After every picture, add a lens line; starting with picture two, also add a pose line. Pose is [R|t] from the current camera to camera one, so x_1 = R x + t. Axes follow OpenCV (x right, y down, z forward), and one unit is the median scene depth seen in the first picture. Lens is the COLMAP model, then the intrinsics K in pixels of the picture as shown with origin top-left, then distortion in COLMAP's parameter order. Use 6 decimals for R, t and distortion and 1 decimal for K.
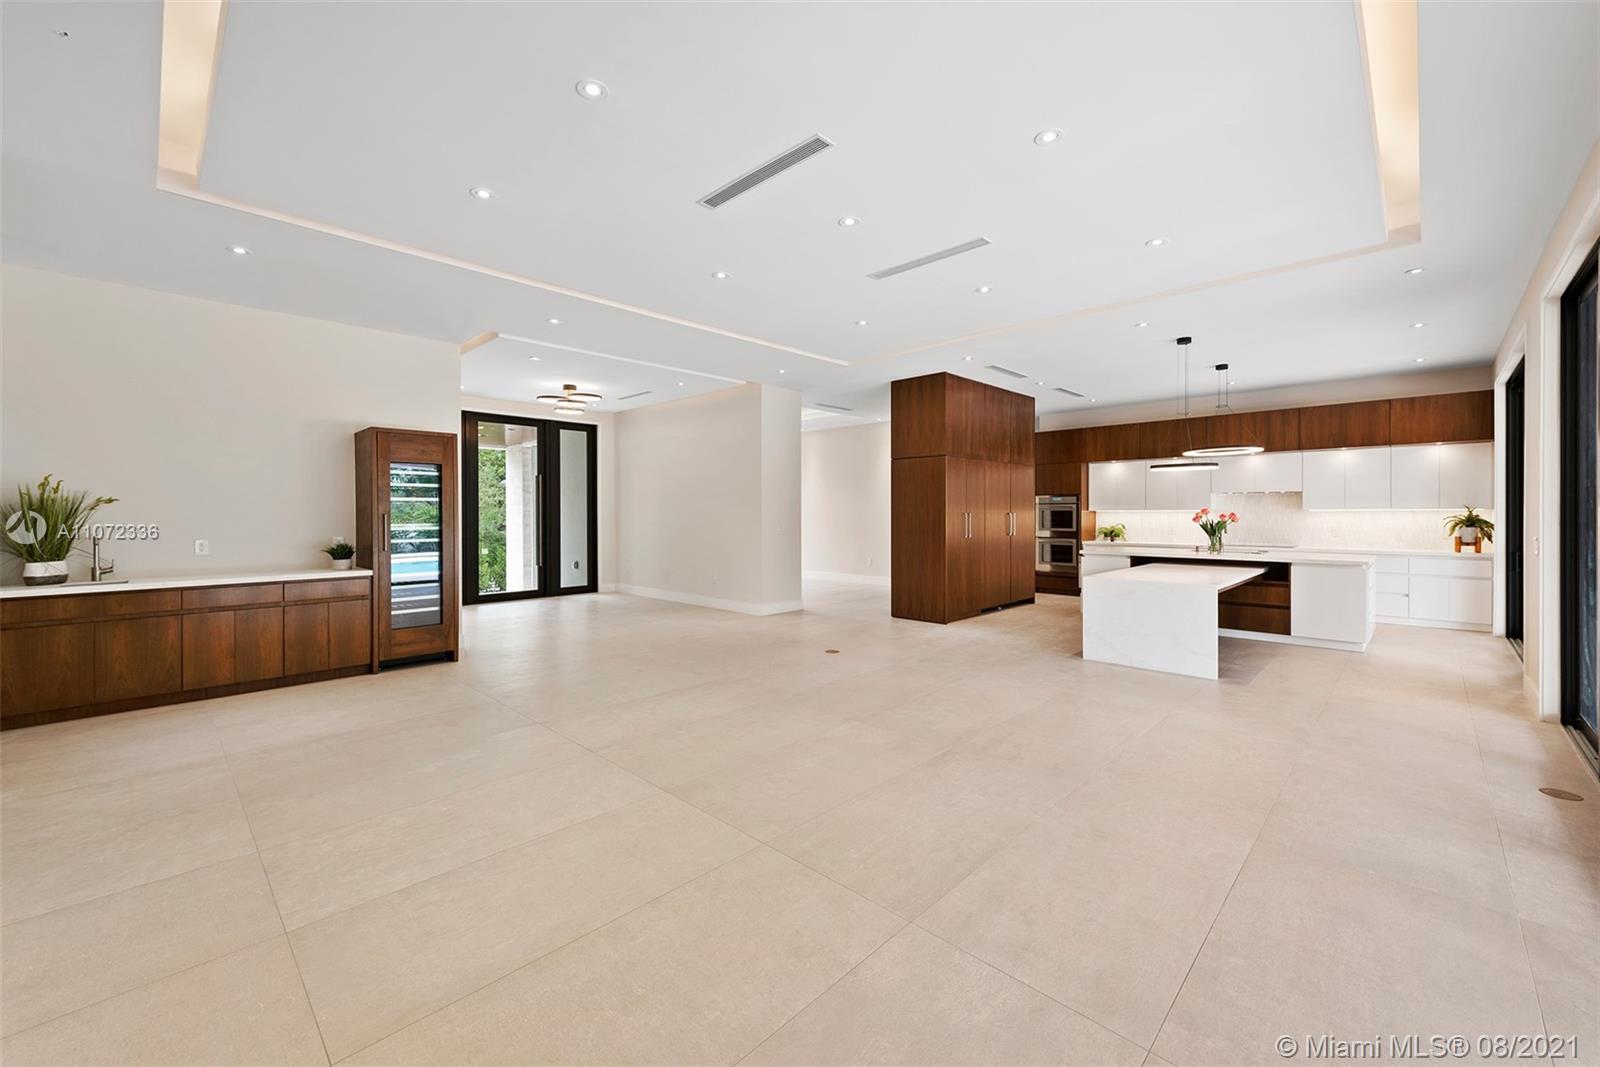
lens RADIAL K [[633.5, 0, 805.5], [0, 633.5, 516.3], [0, 0, 1]] dist [0.008511, -0.000353]
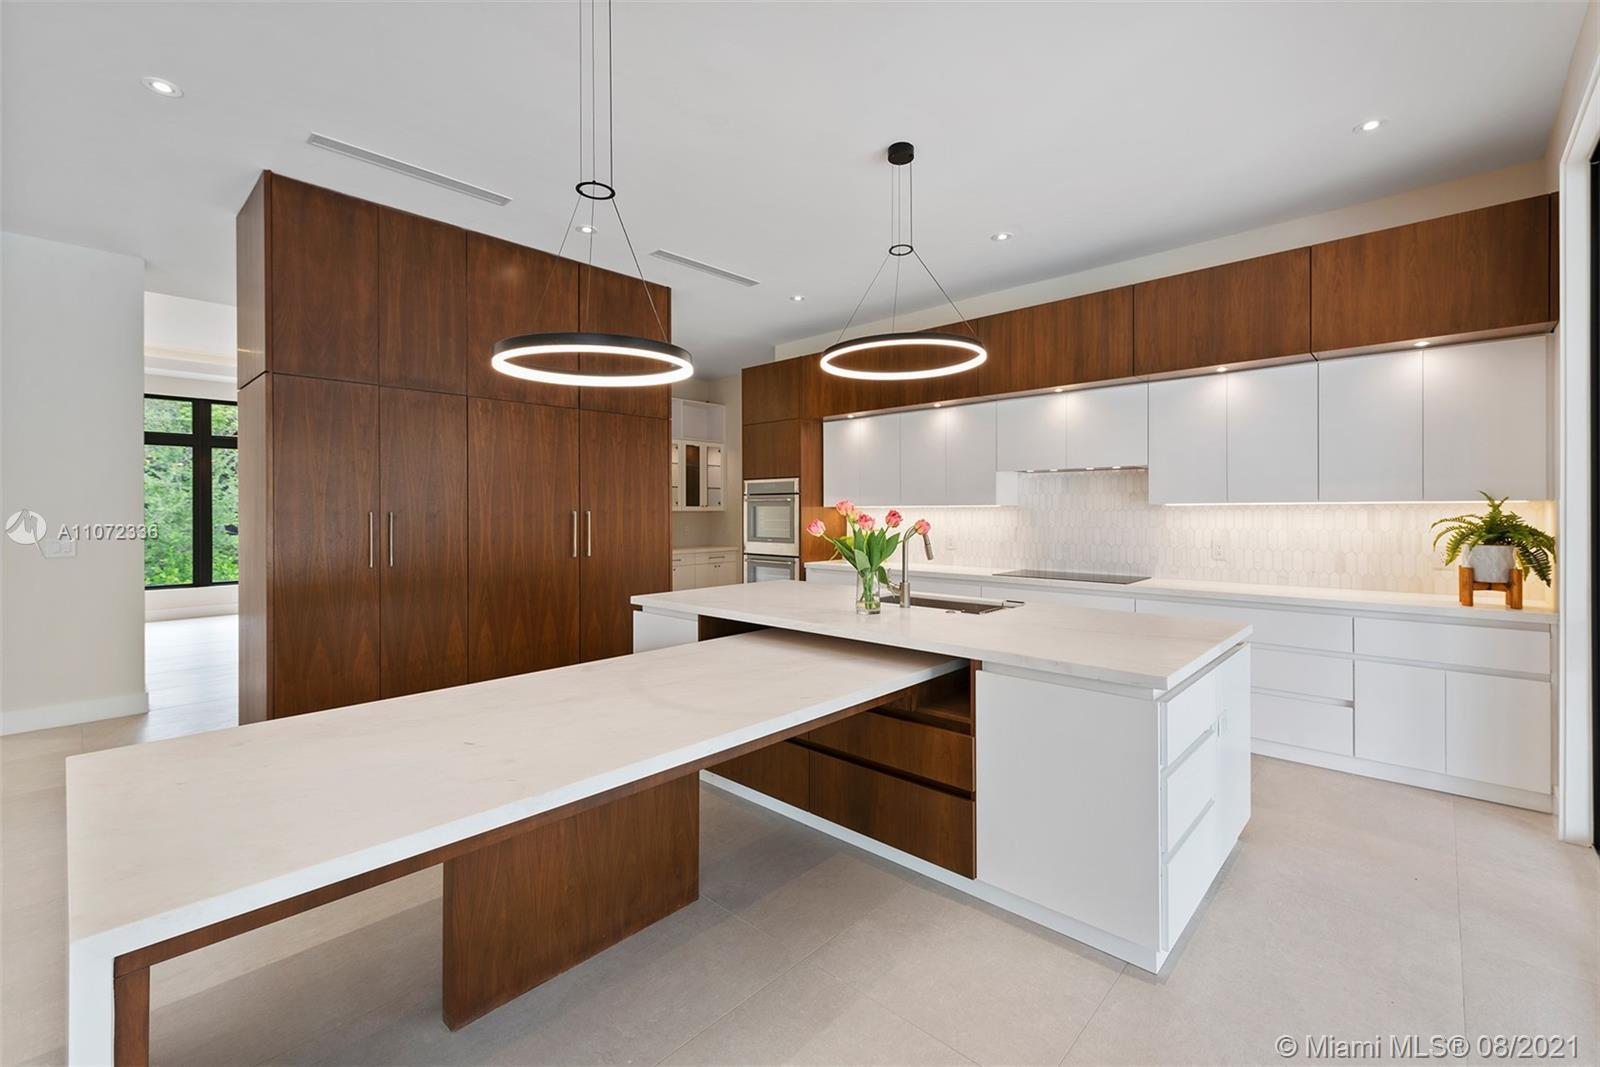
lens RADIAL K [[676.8, 0, 799.5], [0, 676.8, 509.6], [0, 0, 1]] dist [0.010355, 0.000145]
pose [[0.999755, 0.000381, 0.022119, 0.577228], [-0.000256, 0.999984, -0.005659, -0.003154], [-0.022121, 0.005652, 0.999739, 0.564175]]
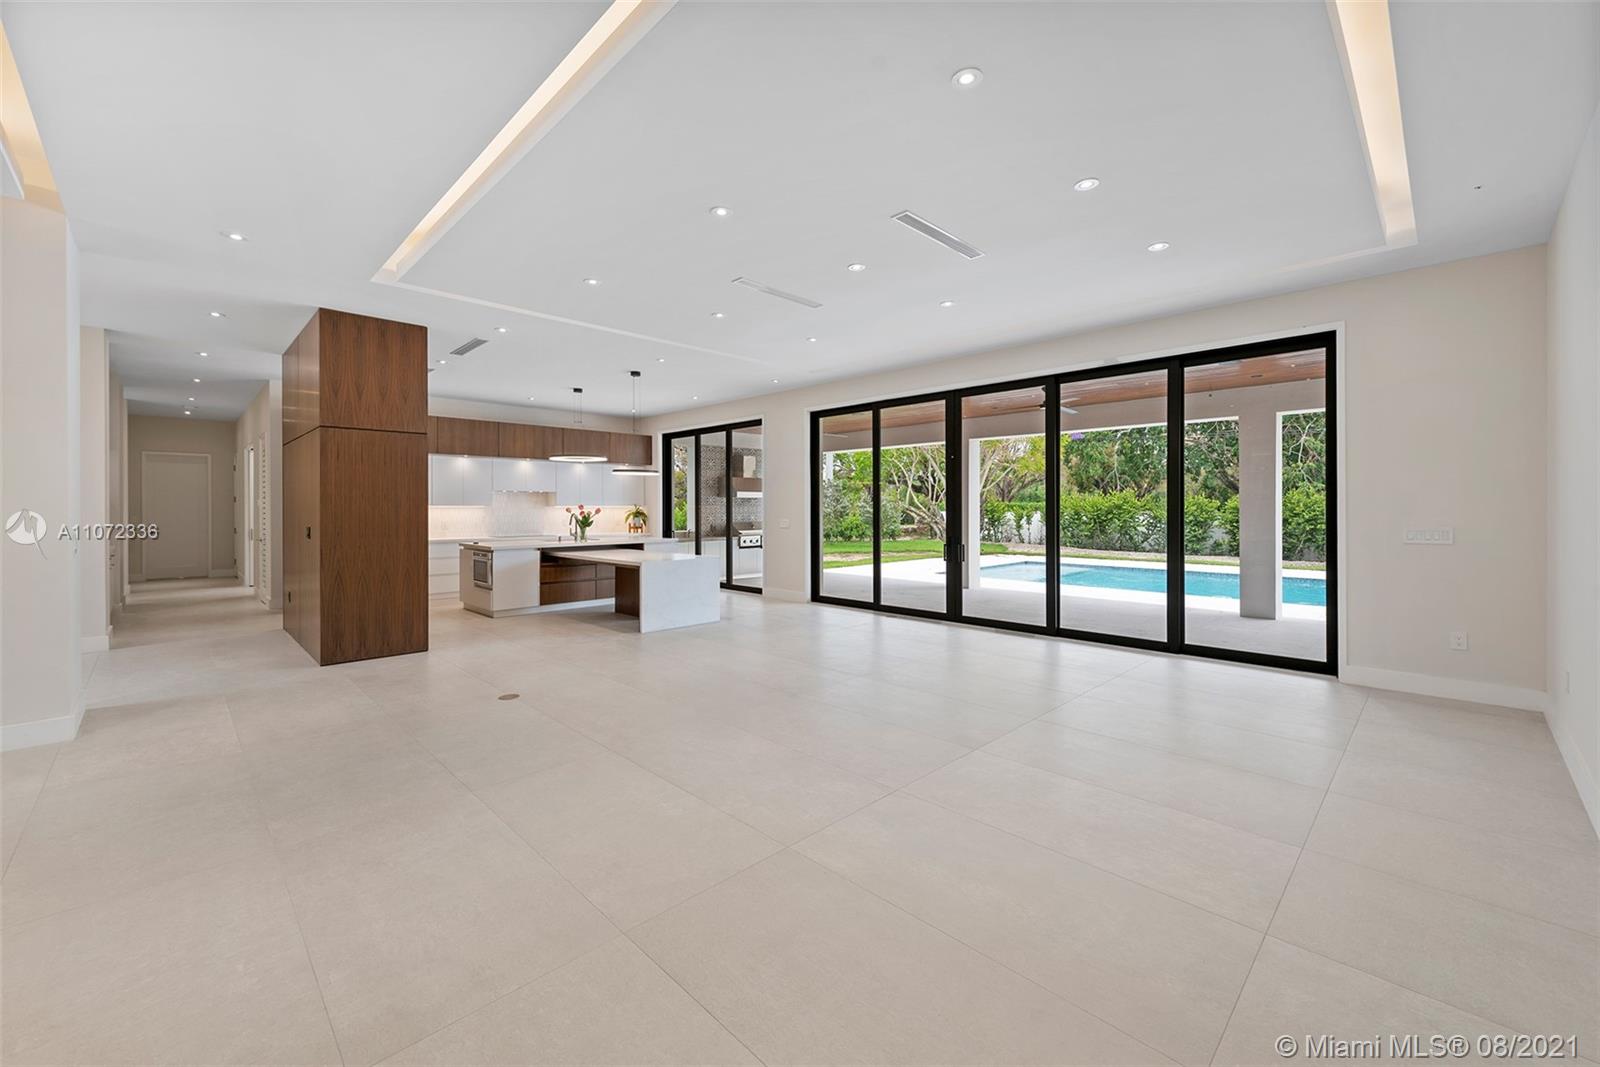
lens RADIAL K [[633.5, 0, 805.5], [0, 633.5, 516.3], [0, 0, 1]] dist [0.008511, -0.000353]
pose [[0.012125, -0.011251, 0.999863, -0.577077], [0.005633, 0.999922, 0.011184, -0.001262], [-0.999911, 0.005497, 0.012188, 0.545291]]
